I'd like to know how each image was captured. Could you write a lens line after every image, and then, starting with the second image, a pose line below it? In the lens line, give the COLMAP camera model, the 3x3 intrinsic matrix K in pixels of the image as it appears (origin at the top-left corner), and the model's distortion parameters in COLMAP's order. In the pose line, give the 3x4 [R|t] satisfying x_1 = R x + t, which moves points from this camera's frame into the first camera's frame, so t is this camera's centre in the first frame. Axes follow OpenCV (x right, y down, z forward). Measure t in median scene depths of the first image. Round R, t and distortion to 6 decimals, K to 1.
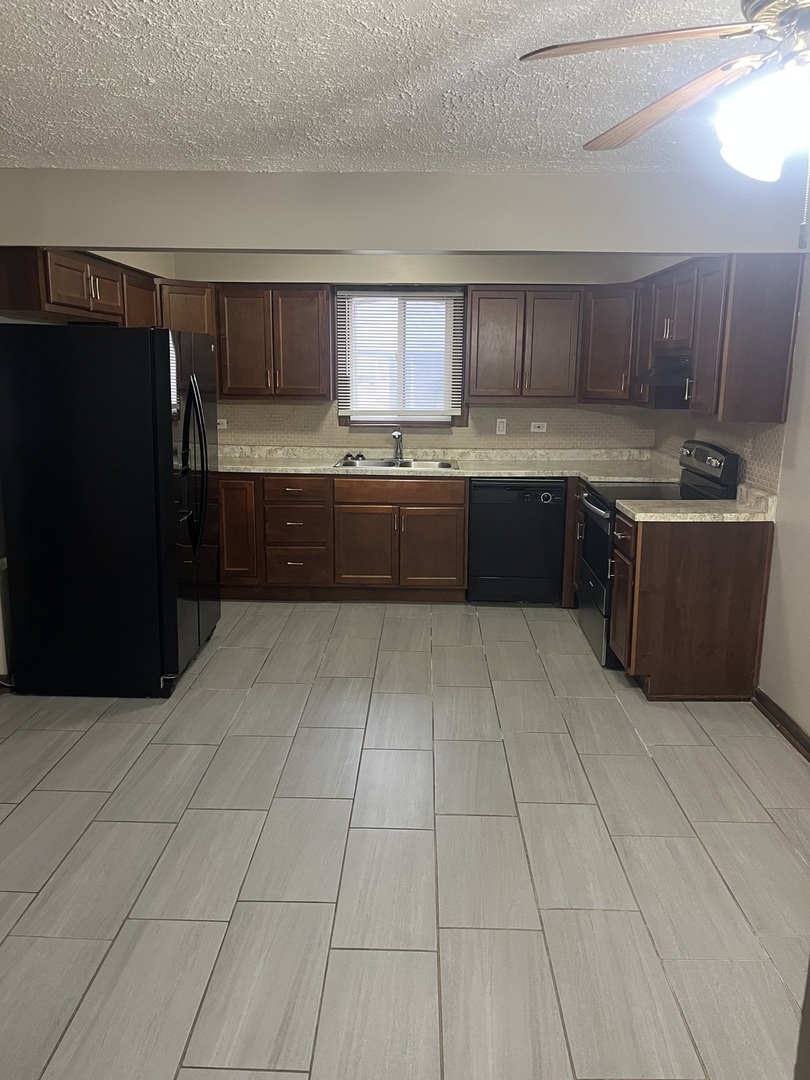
lens RADIAL K [[825.9, 0, 400.4], [0, 825.9, 523.6], [0, 0, 1]] dist [0.089311, -0.112892]
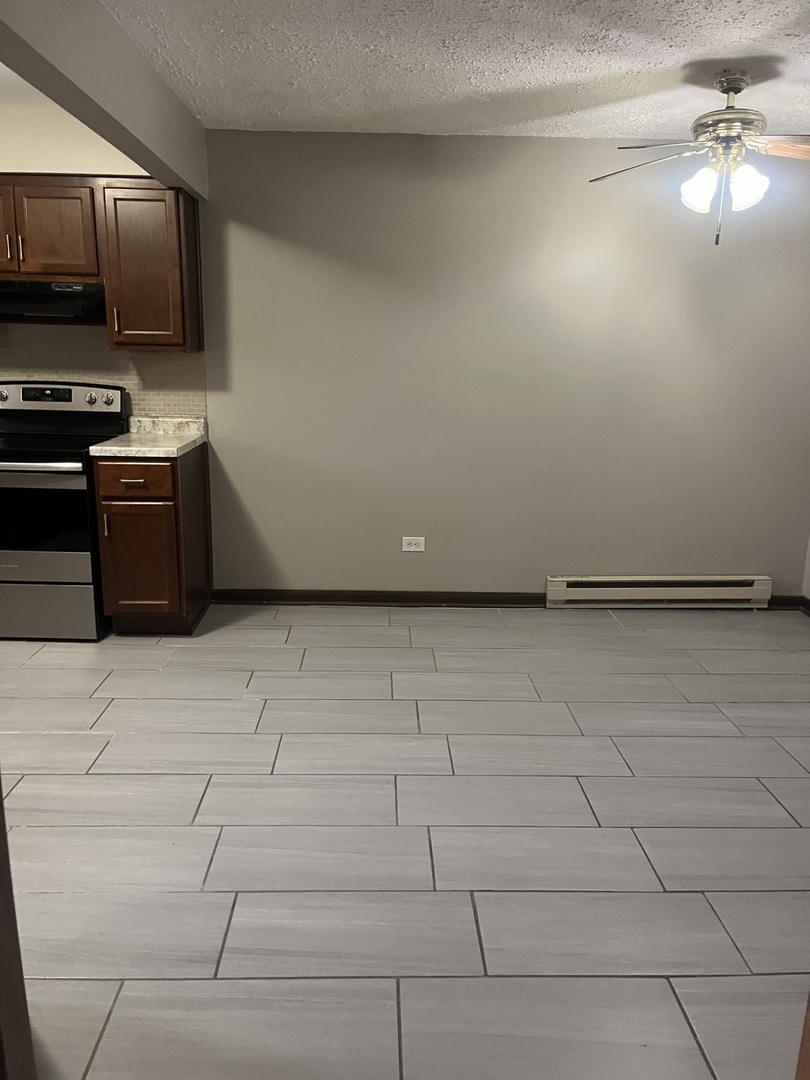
lens RADIAL K [[828.1, 0, 405.0], [0, 828.1, 540.0], [0, 0, 1]] dist [0.009290, 0.002309]
pose [[-0.059230, -0.227223, 0.972040, -0.479374], [0.168157, 0.957563, 0.234085, -0.063062], [-0.983979, 0.177320, -0.018507, 0.541306]]
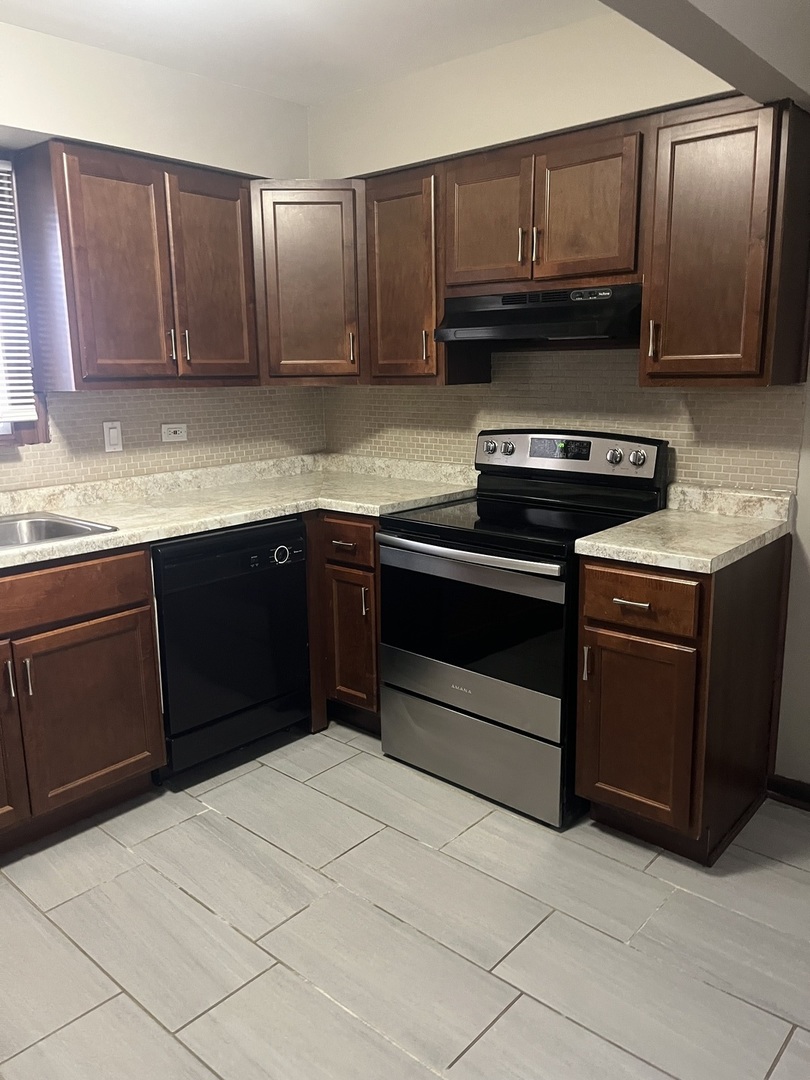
lens RADIAL K [[810.7, 0, 403.4], [0, 810.7, 532.4], [0, 0, 1]] dist [0.058392, -0.073807]
pose [[0.640589, -0.168438, 0.749182, -0.170375], [0.162914, 0.983247, 0.081762, -0.073896], [-0.750403, 0.069676, 0.657298, 0.556139]]
